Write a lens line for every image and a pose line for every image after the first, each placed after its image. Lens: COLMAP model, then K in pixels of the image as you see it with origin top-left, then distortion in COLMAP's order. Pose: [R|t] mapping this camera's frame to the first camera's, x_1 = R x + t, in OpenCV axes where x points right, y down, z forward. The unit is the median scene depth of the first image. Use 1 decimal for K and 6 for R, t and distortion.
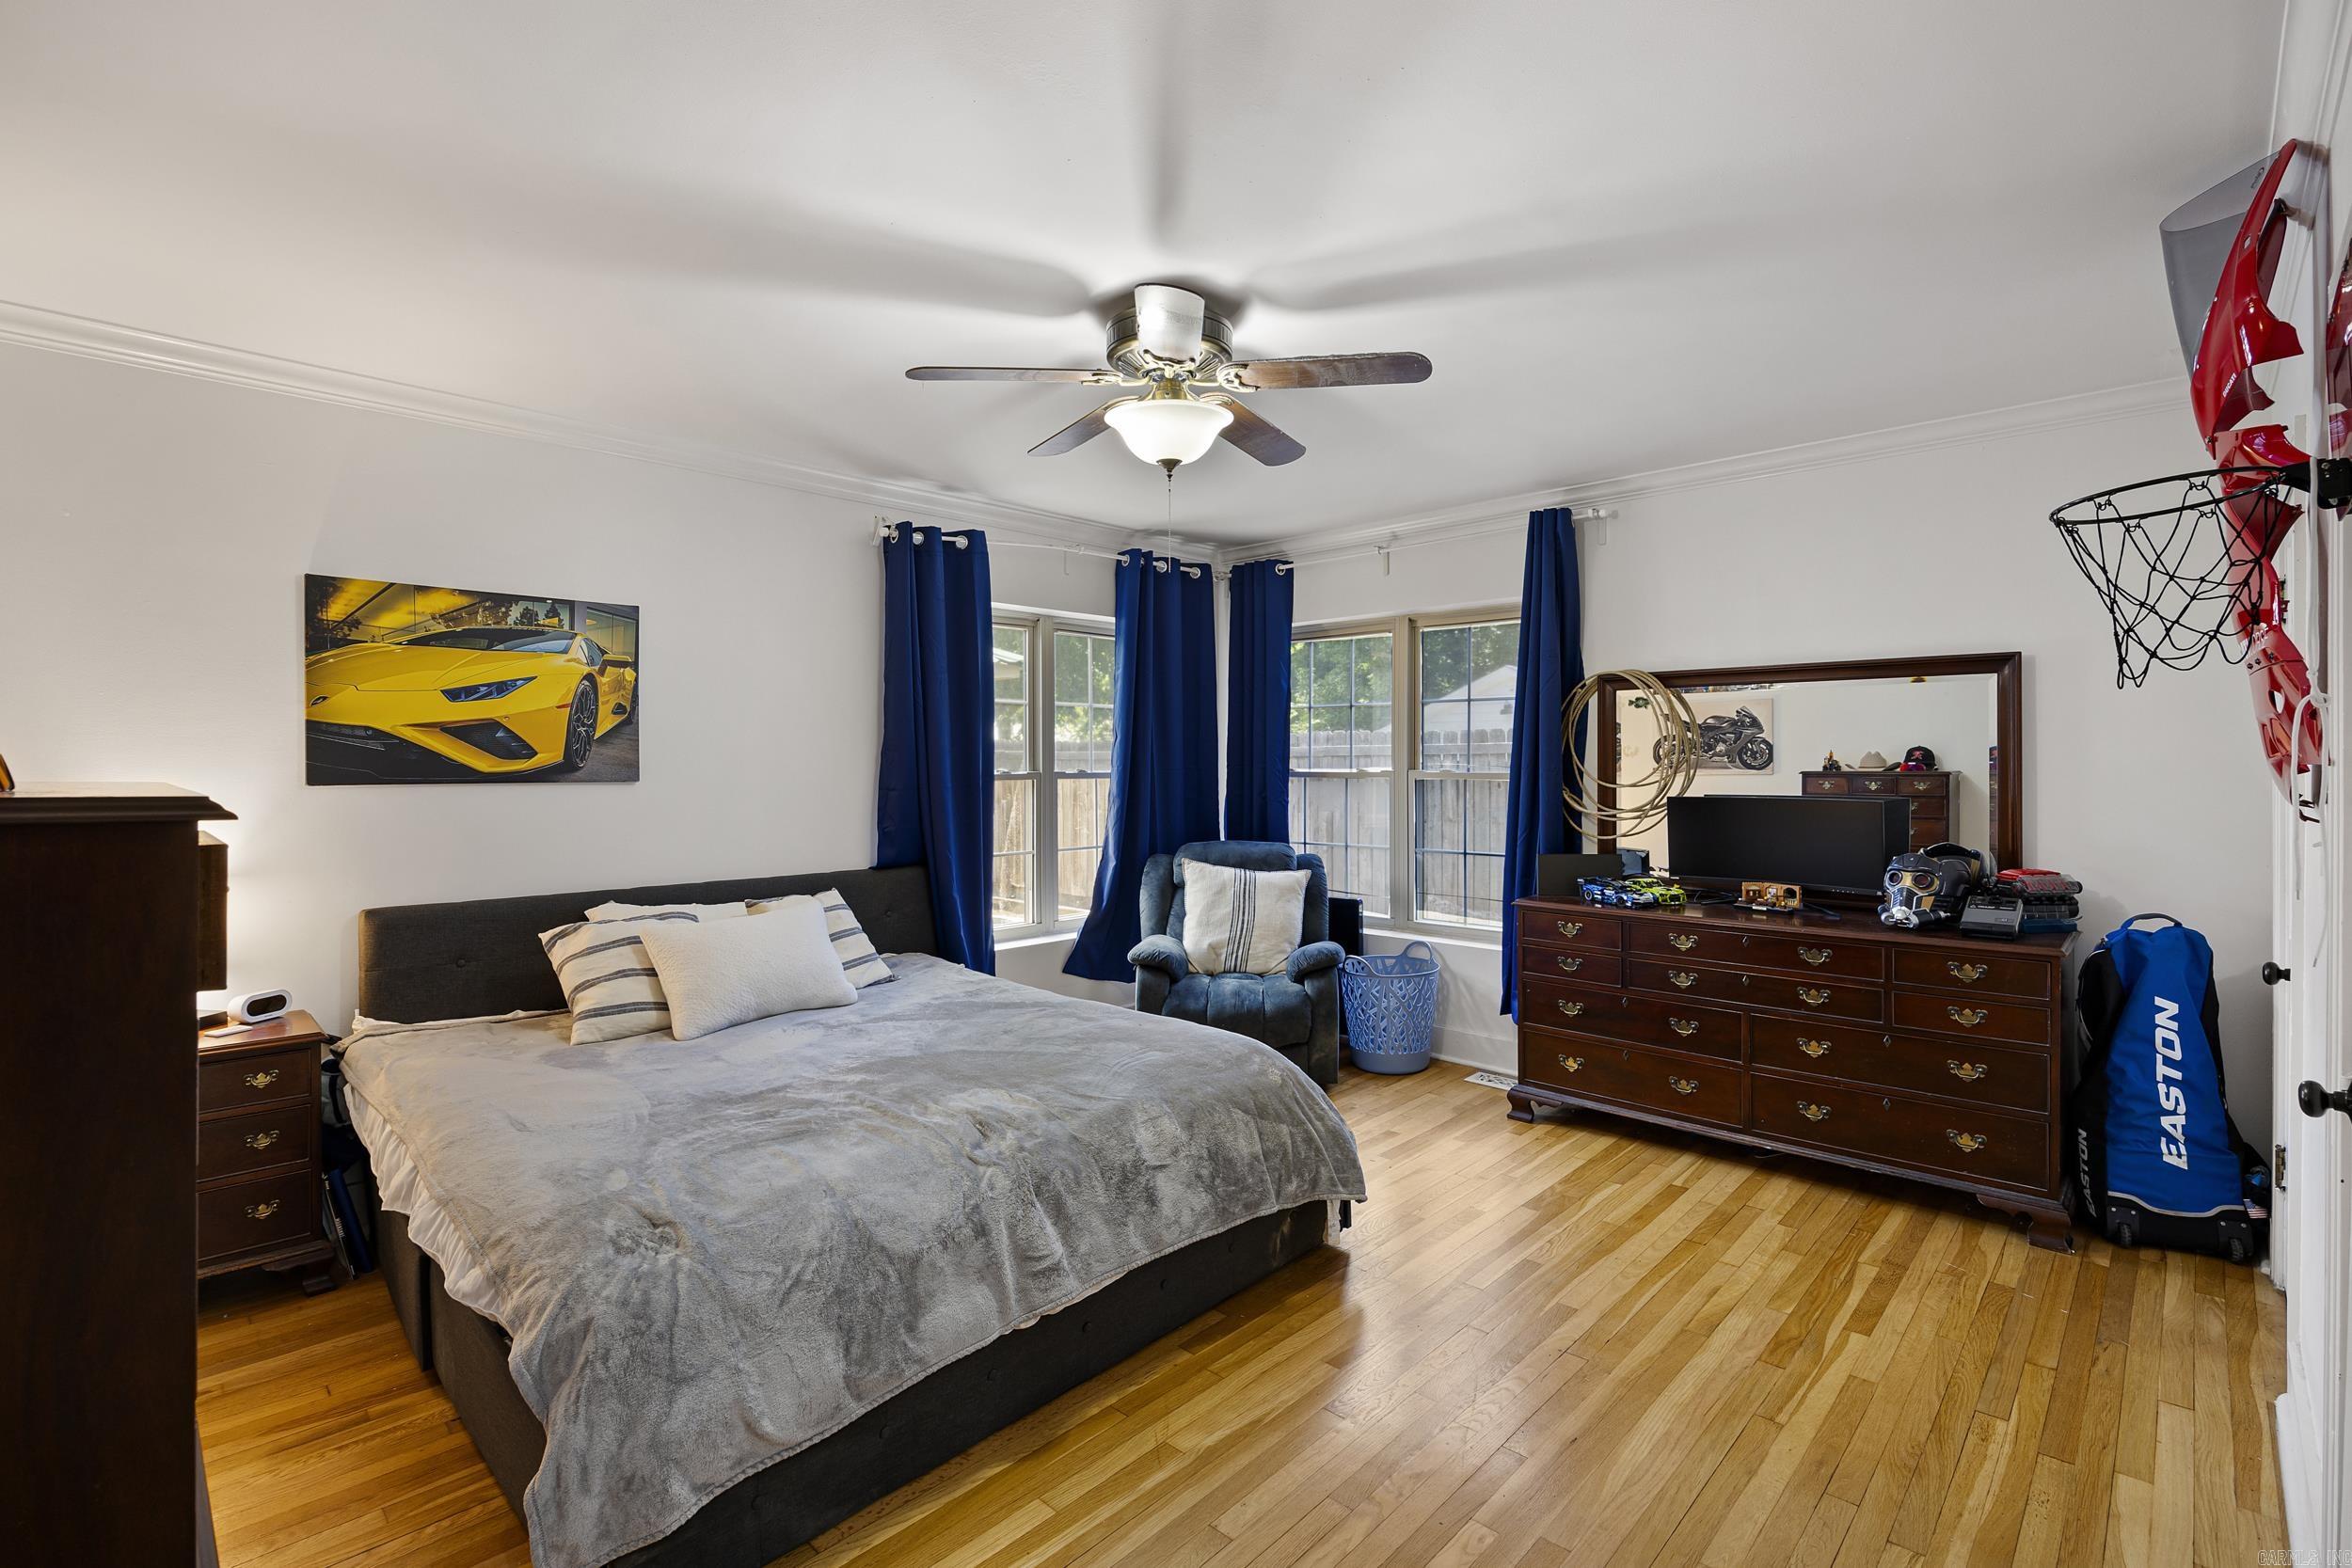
lens RADIAL K [[1075.3, 0, 1173.9], [0, 1075.3, 749.4], [0, 0, 1]] dist [-0.000289, -0.000007]
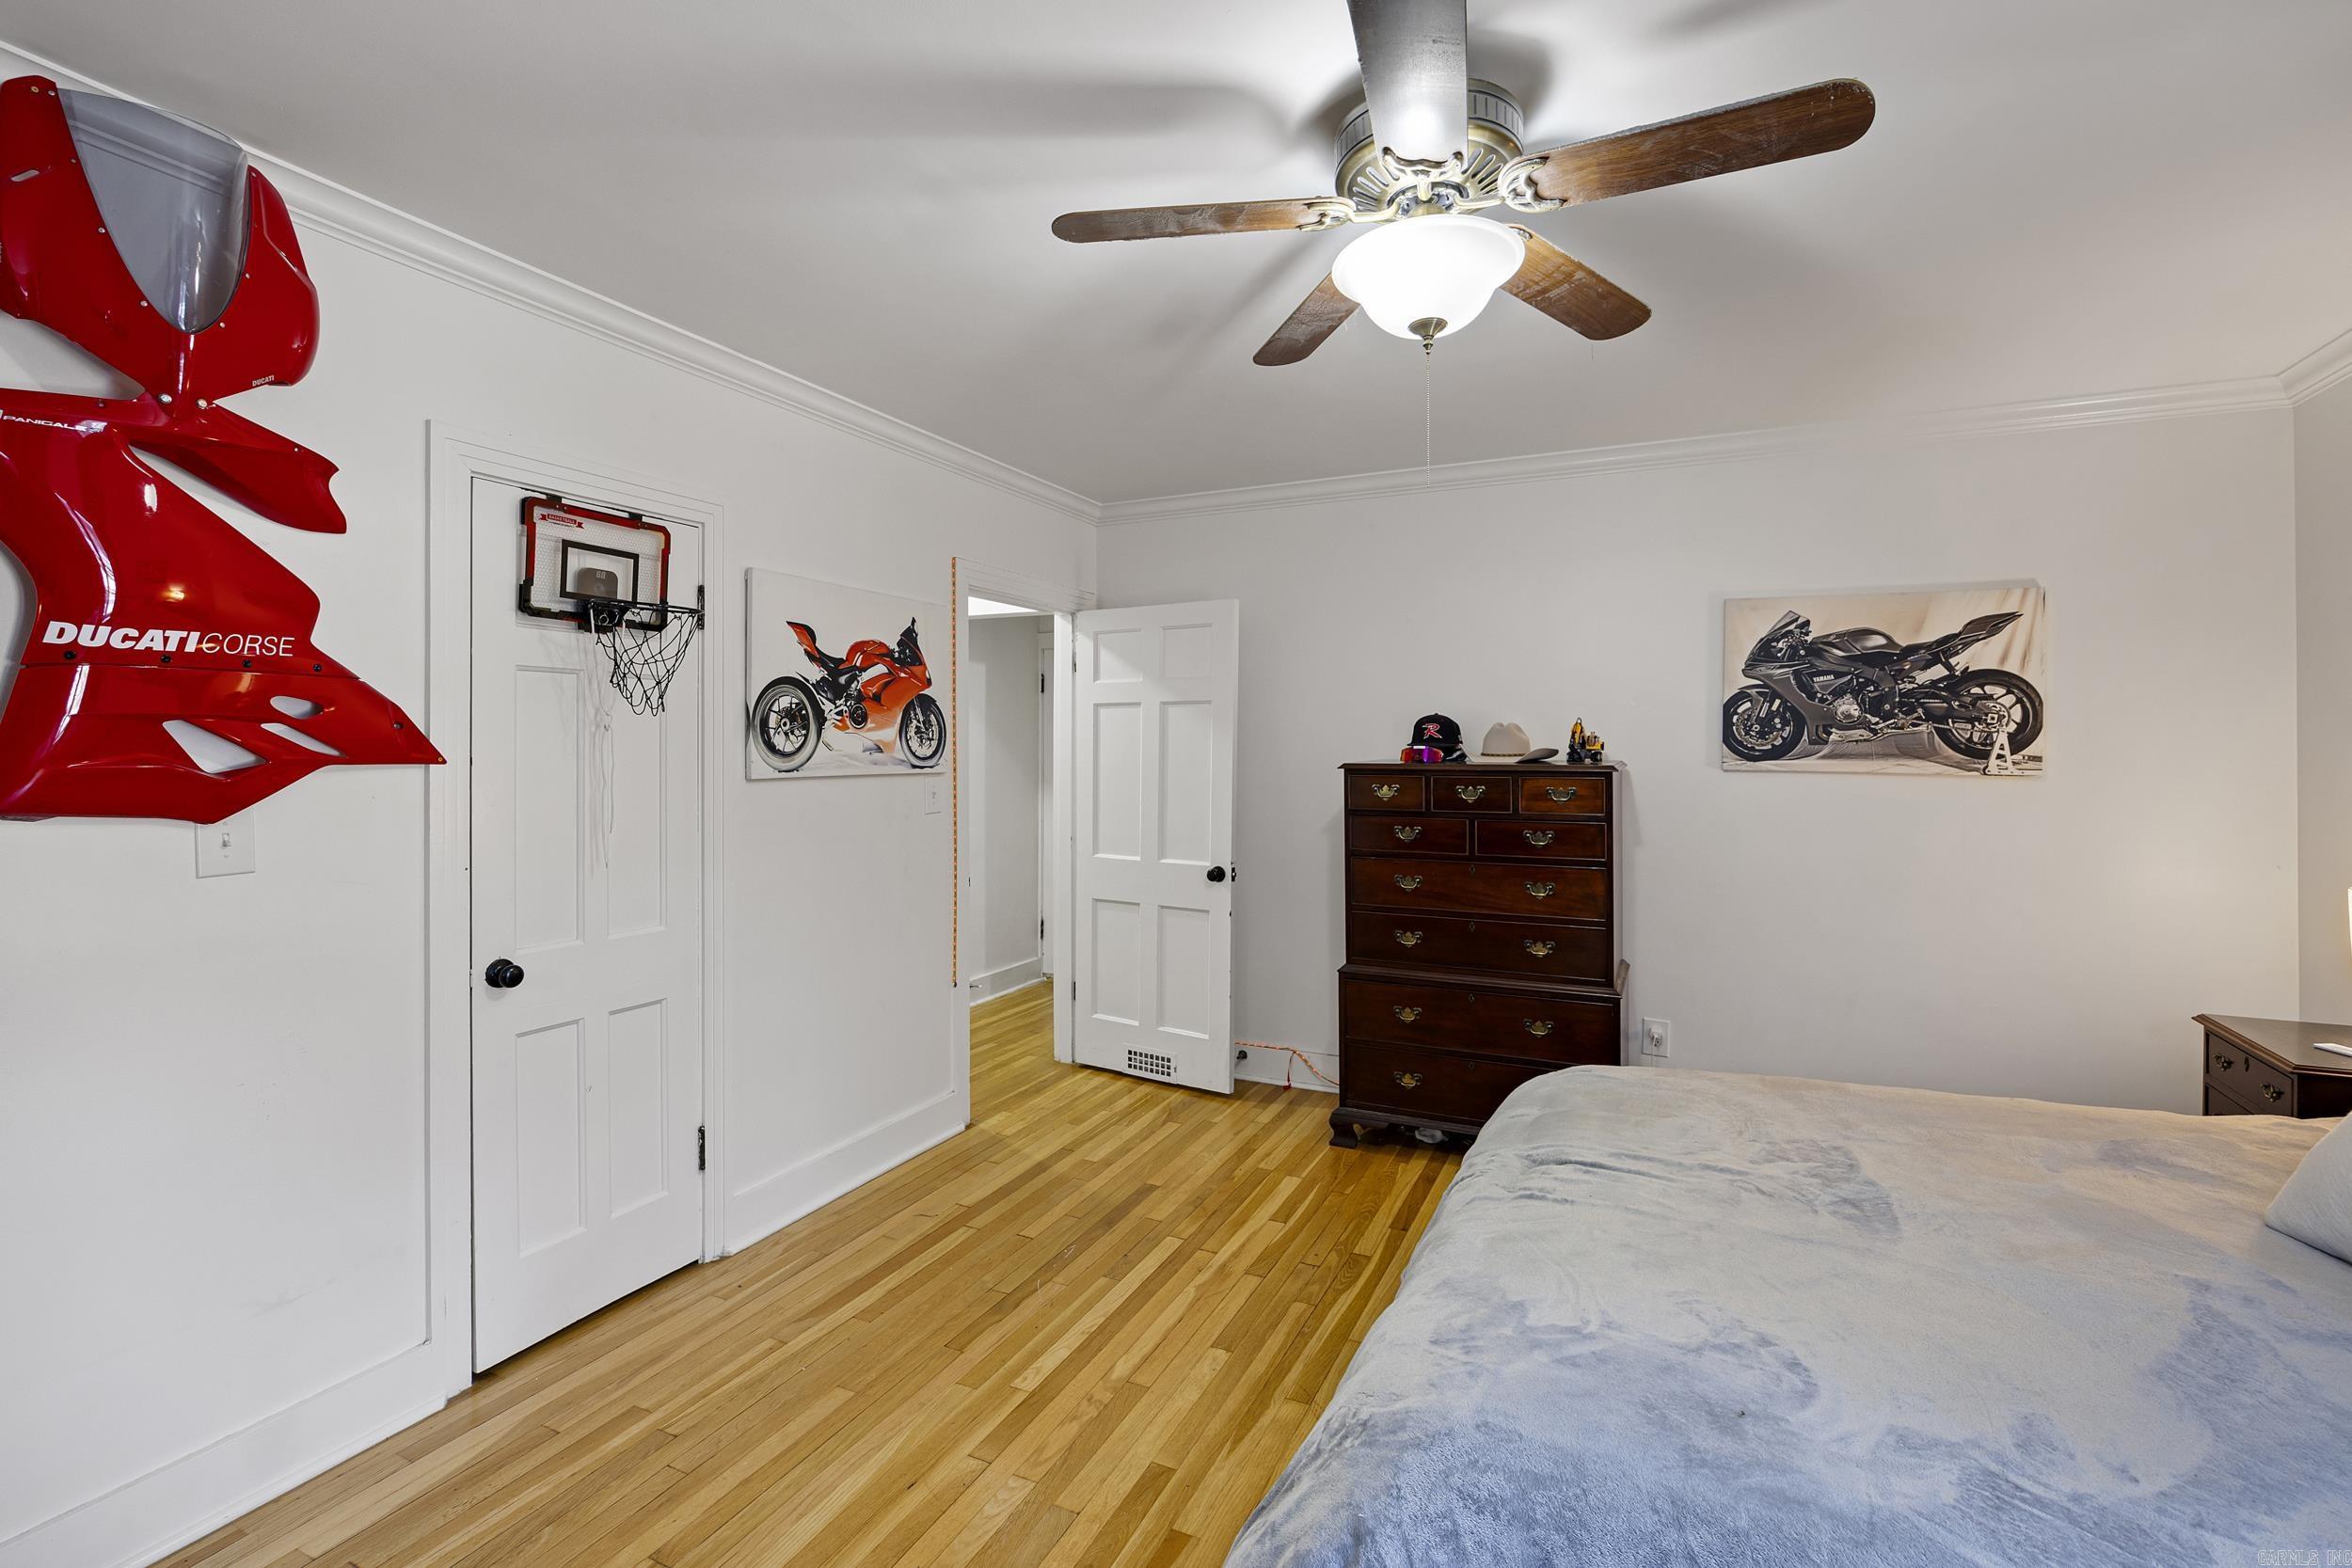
lens RADIAL K [[1075.3, 0, 1173.9], [0, 1075.3, 749.4], [0, 0, 1]] dist [-0.000289, -0.000007]
pose [[-0.946883, 0.001311, -0.321575, 0.286928], [0.005010, 0.999930, -0.010675, 0.006836], [0.321538, -0.011719, -0.946824, 1.235579]]
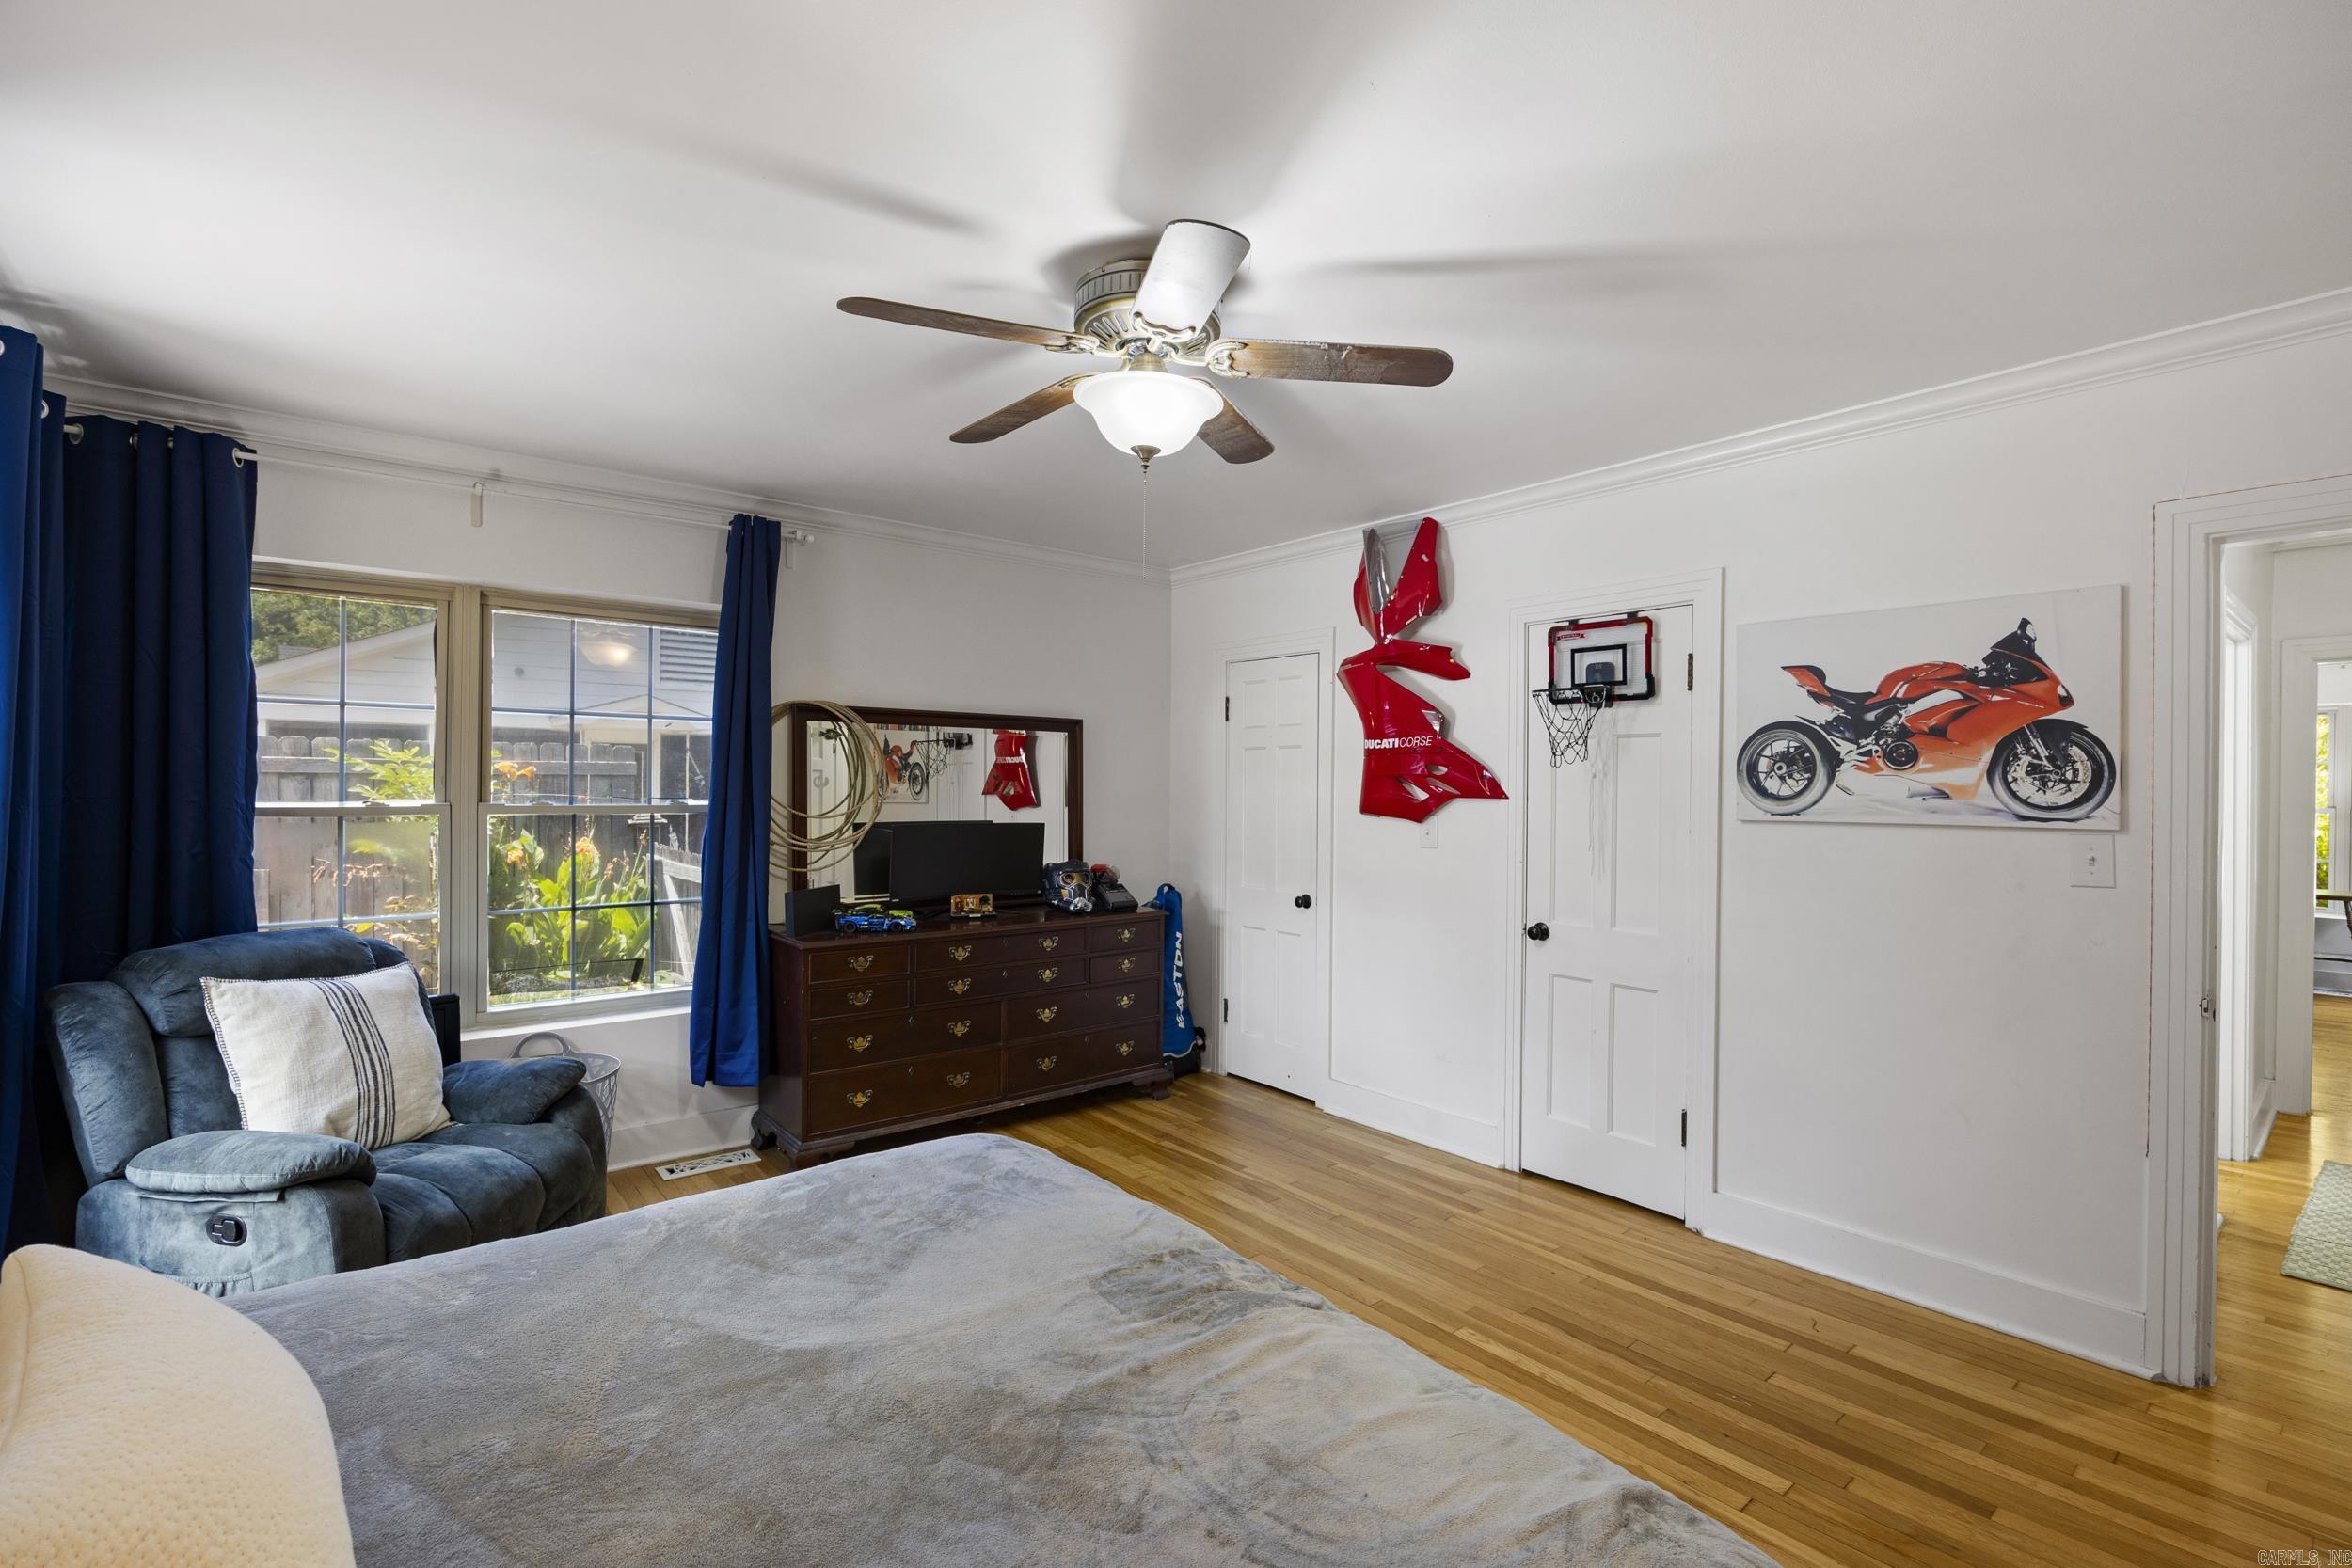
lens RADIAL K [[1069.3, 0, 1201.6], [0, 1069.3, 788.6], [0, 0, 1]] dist [-0.000978, -0.000202]
pose [[0.108867, -0.001056, 0.994056, -0.655374], [-0.018011, 0.999833, 0.003034, -0.002005], [-0.993893, -0.018234, 0.108830, 0.668417]]
